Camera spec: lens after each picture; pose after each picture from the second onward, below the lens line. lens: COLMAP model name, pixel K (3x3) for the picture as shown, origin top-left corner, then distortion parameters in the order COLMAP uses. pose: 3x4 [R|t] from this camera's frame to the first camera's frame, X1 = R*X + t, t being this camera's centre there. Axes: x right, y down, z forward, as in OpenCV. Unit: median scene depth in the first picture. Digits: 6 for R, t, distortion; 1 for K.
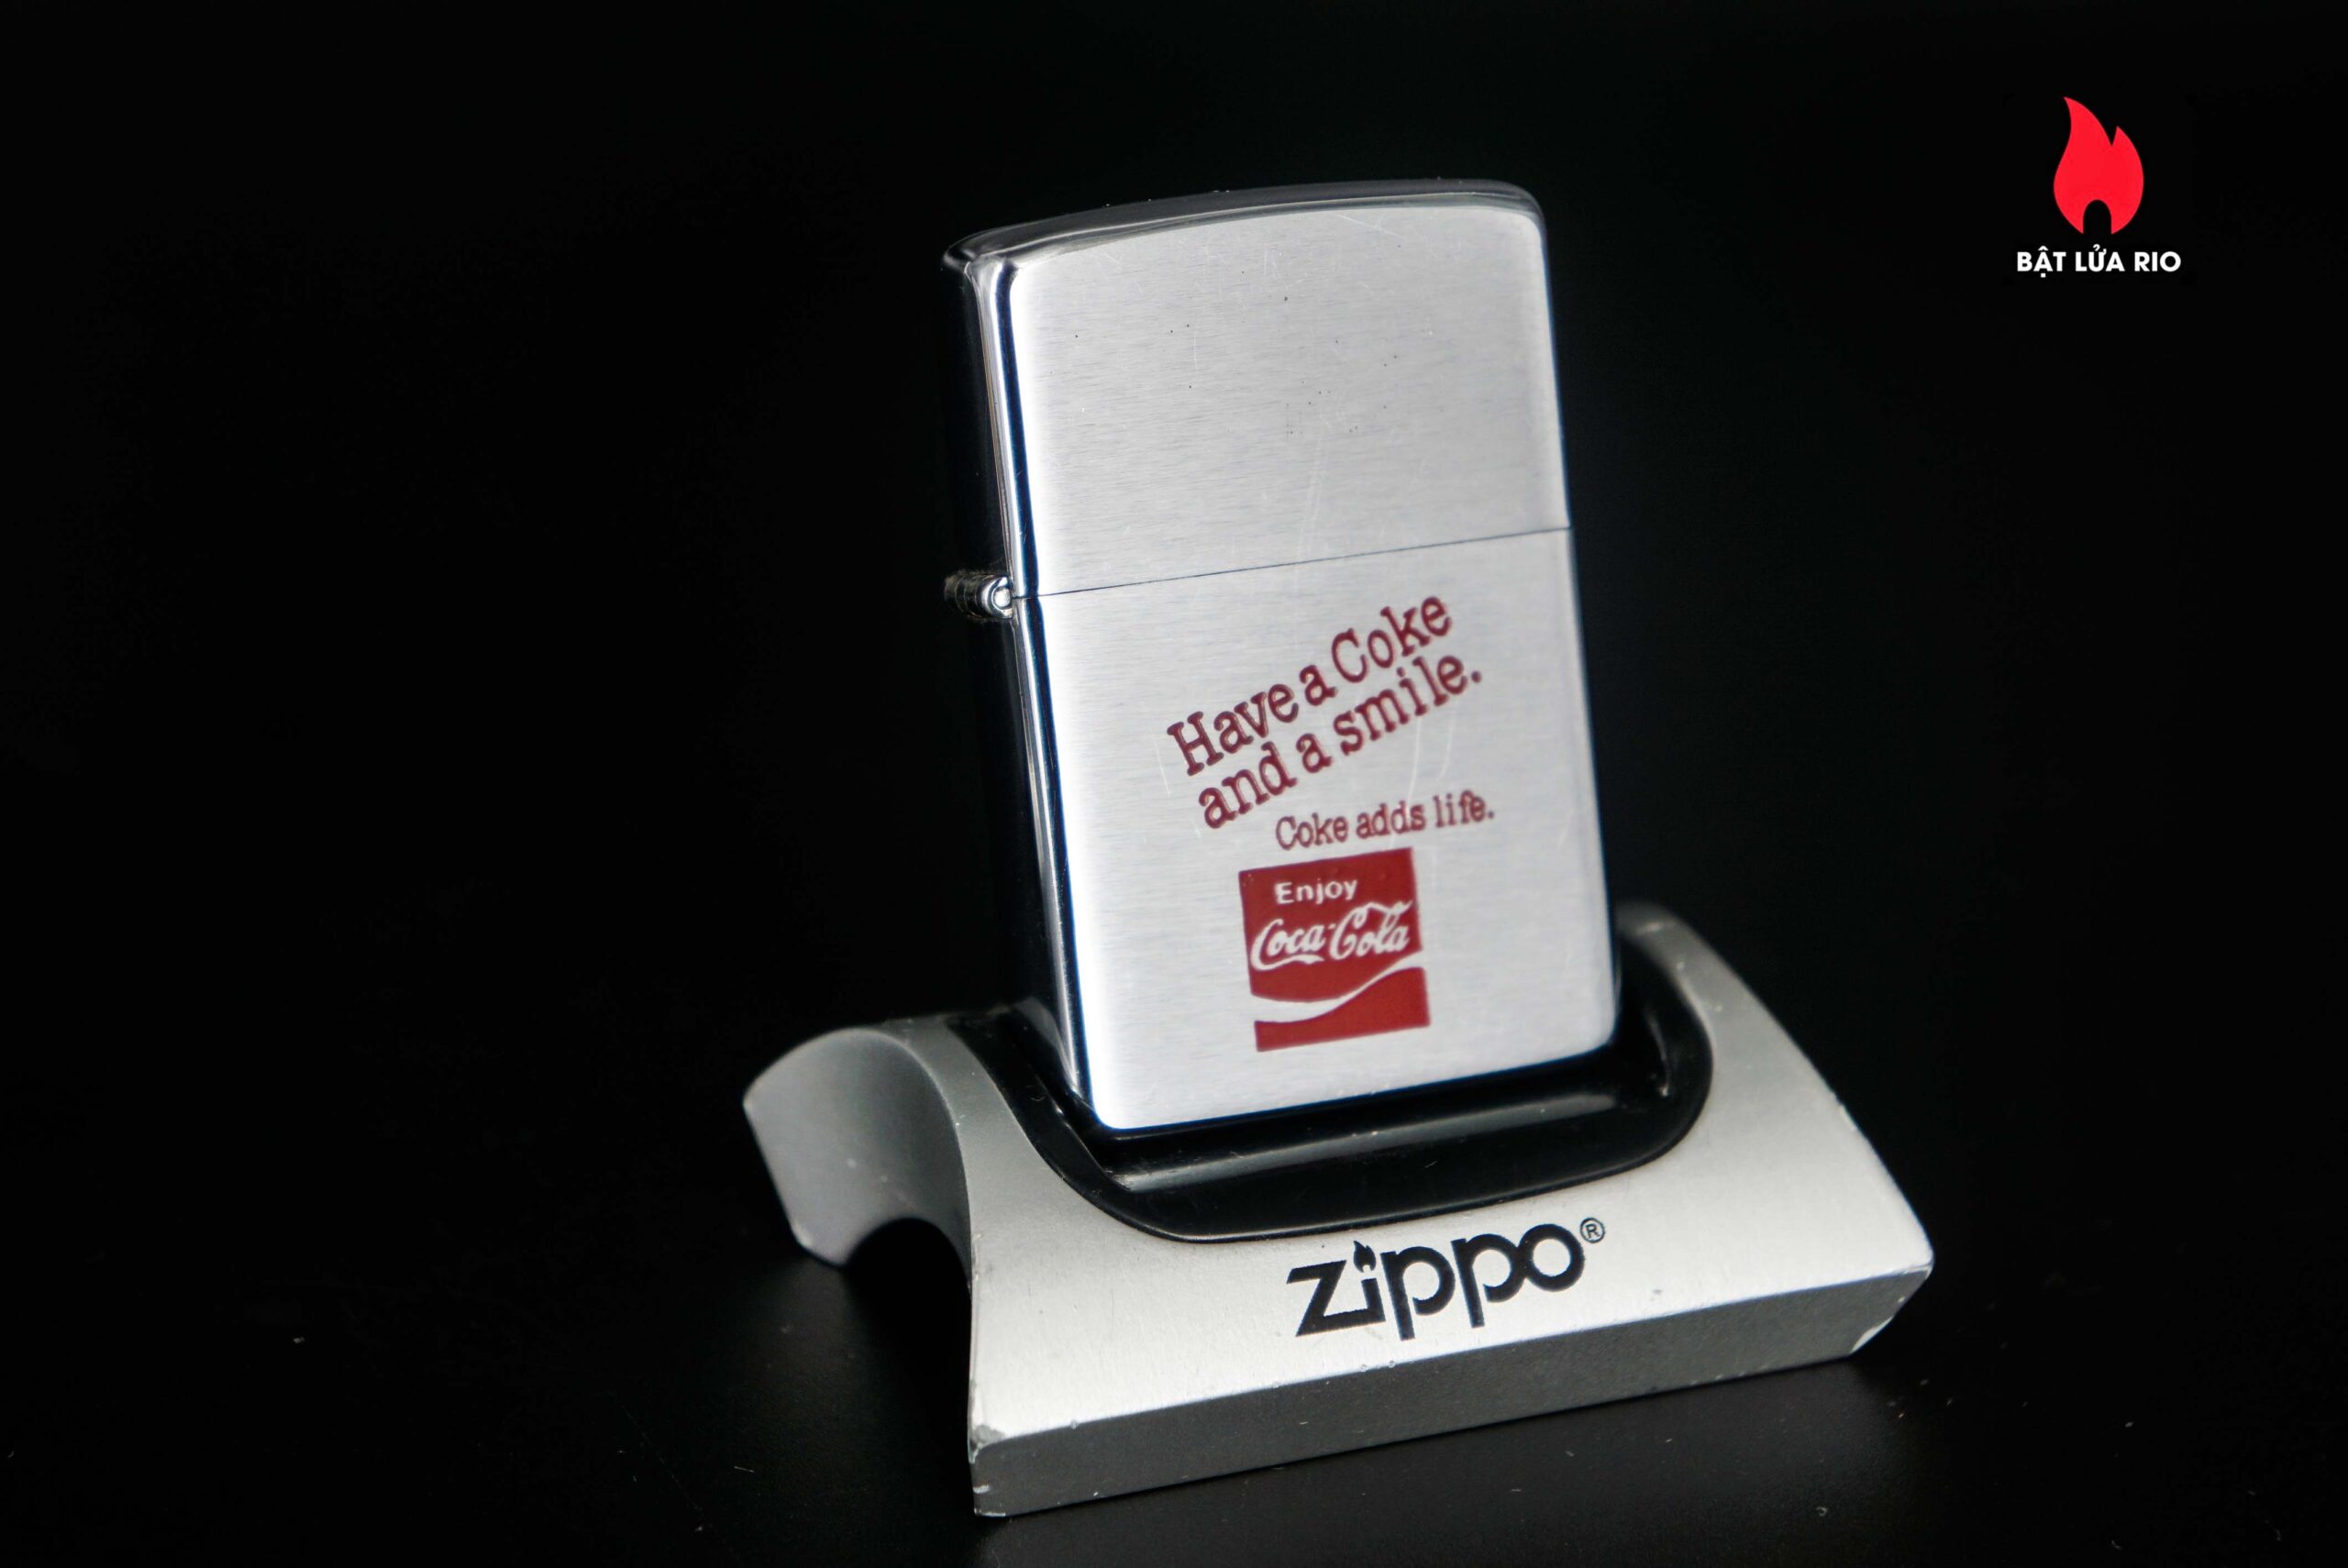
lens RADIAL K [[5791.5, 0, 1192.9], [0, 5791.5, 783.2], [0, 0, 1]] dist [0.557503, 0.000000]
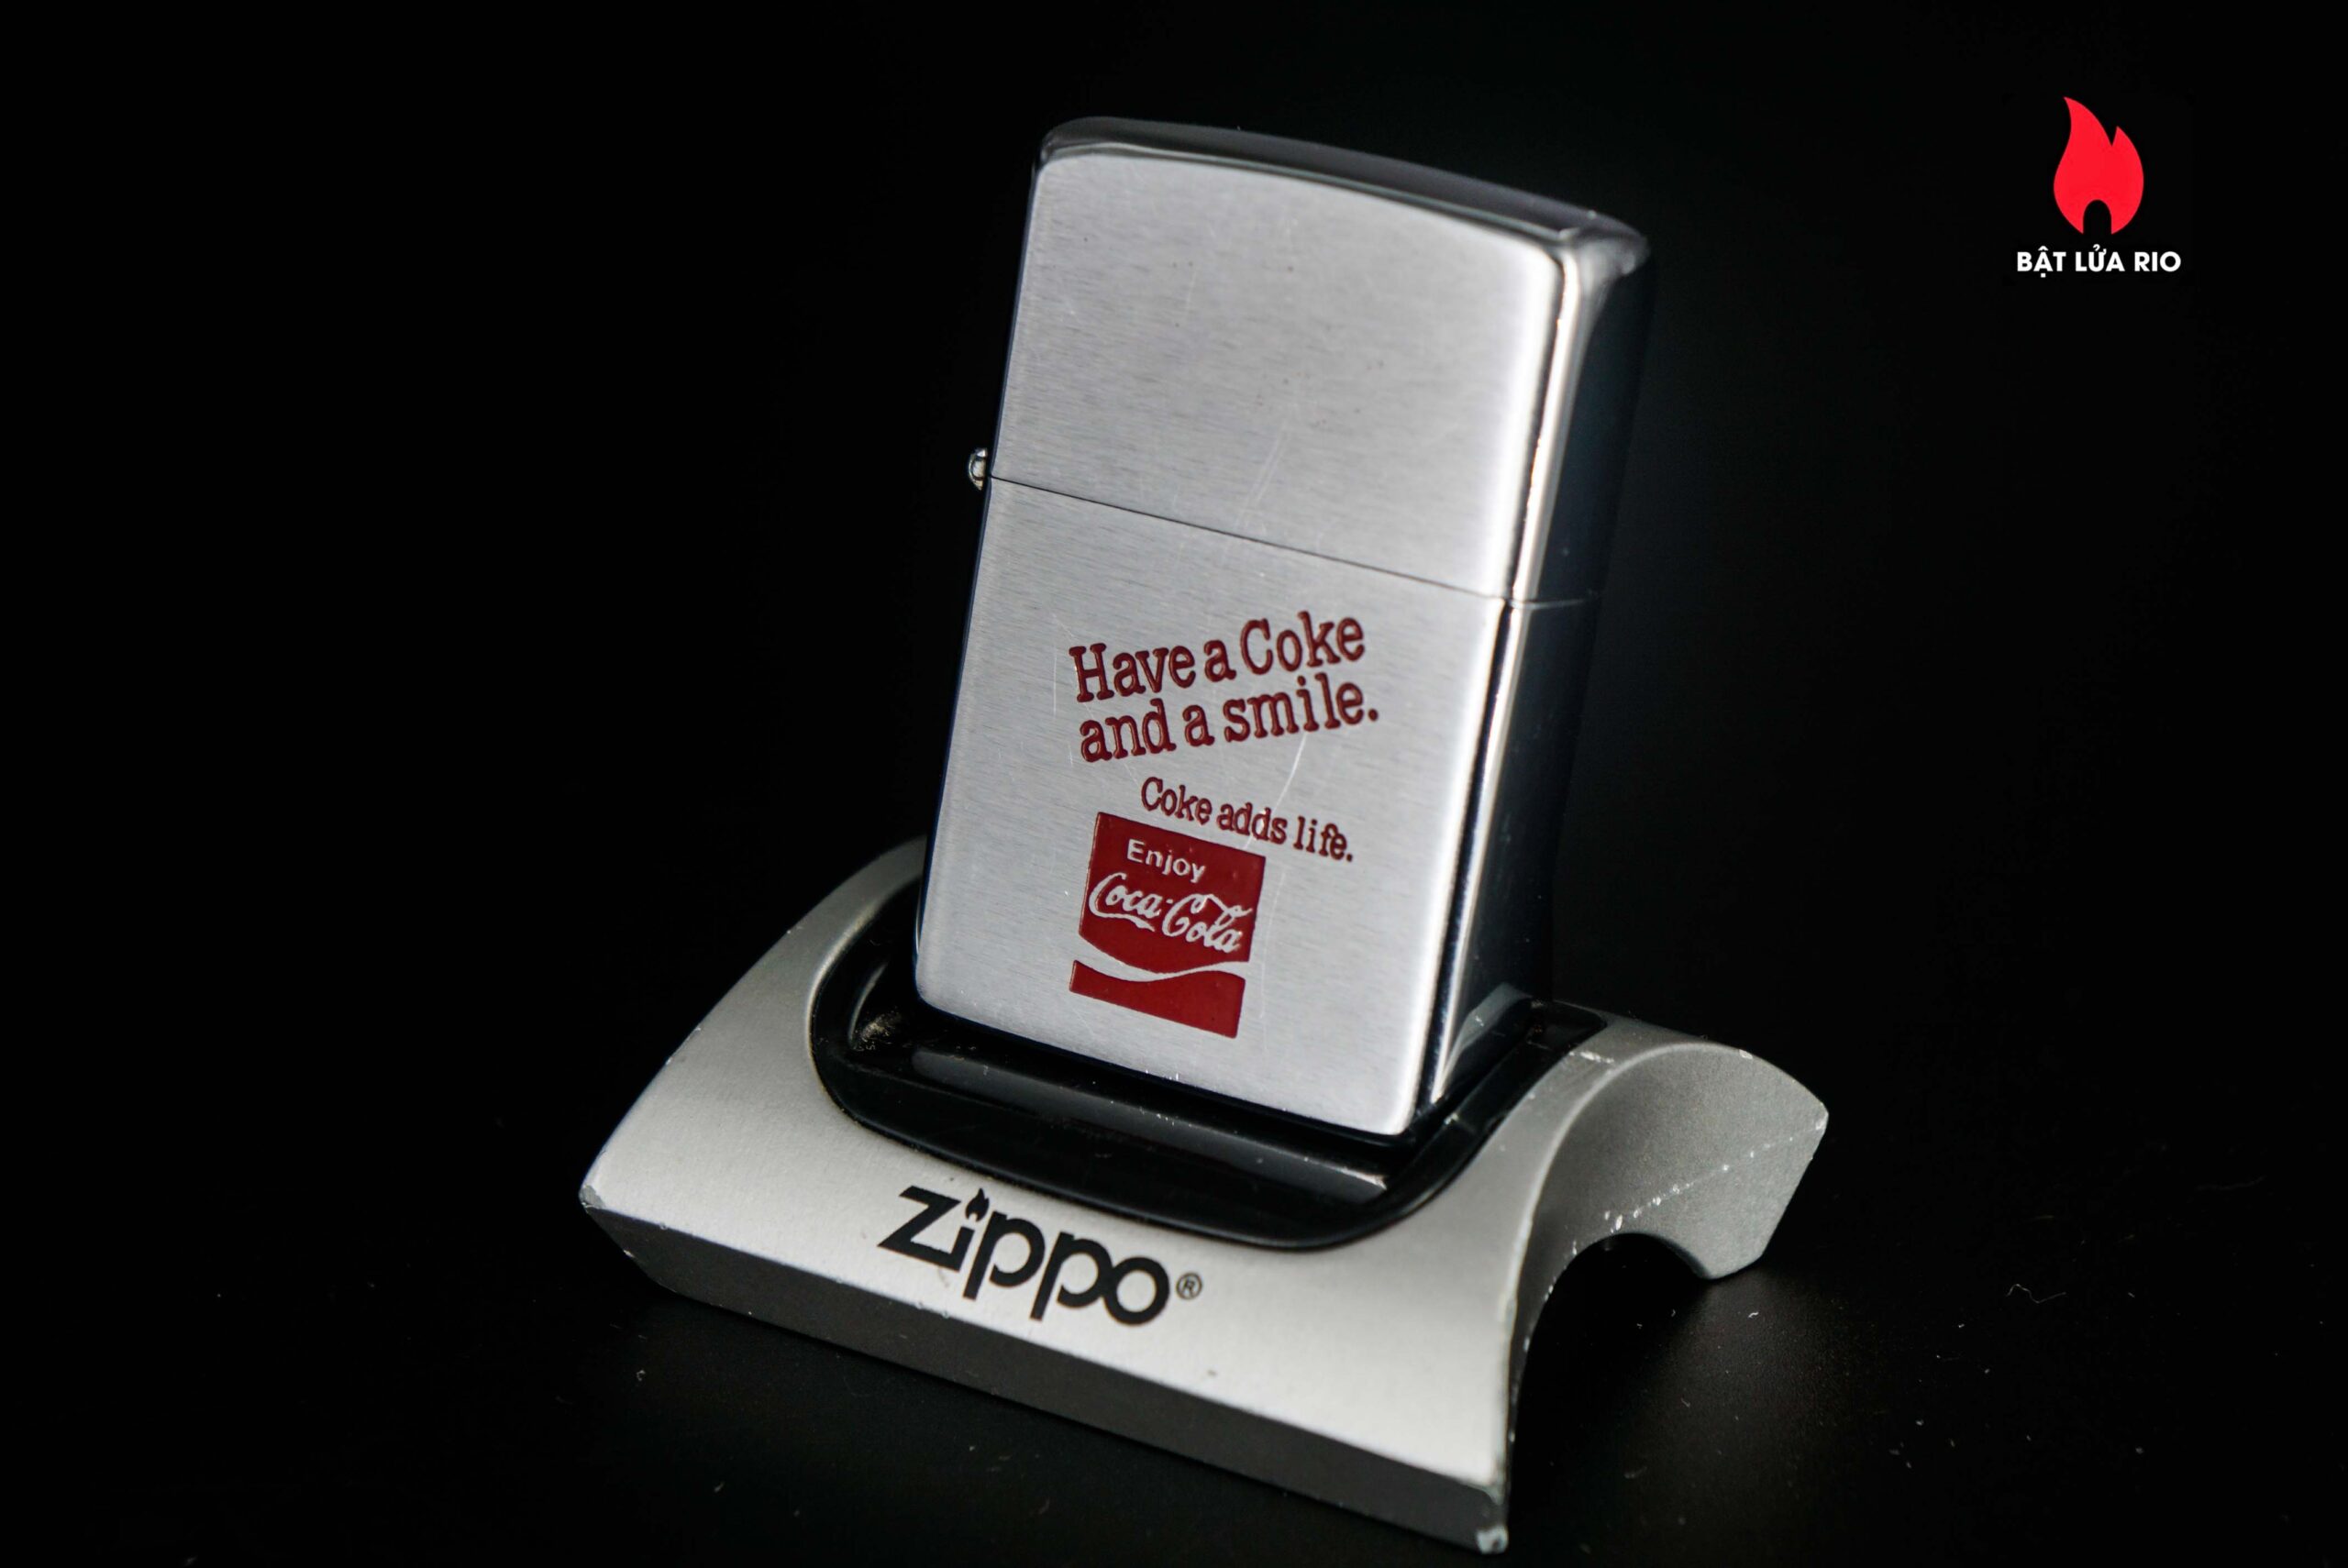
lens RADIAL K [[5791.5, 0, 1194.4], [0, 5791.5, 778.7], [0, 0, 1]] dist [0.557503, 0.000000]
pose [[0.593872, 0.336696, -0.730720, 0.732404], [-0.294302, 0.936190, 0.192186, -0.183321], [0.748800, 0.100919, 0.655067, 0.364059]]
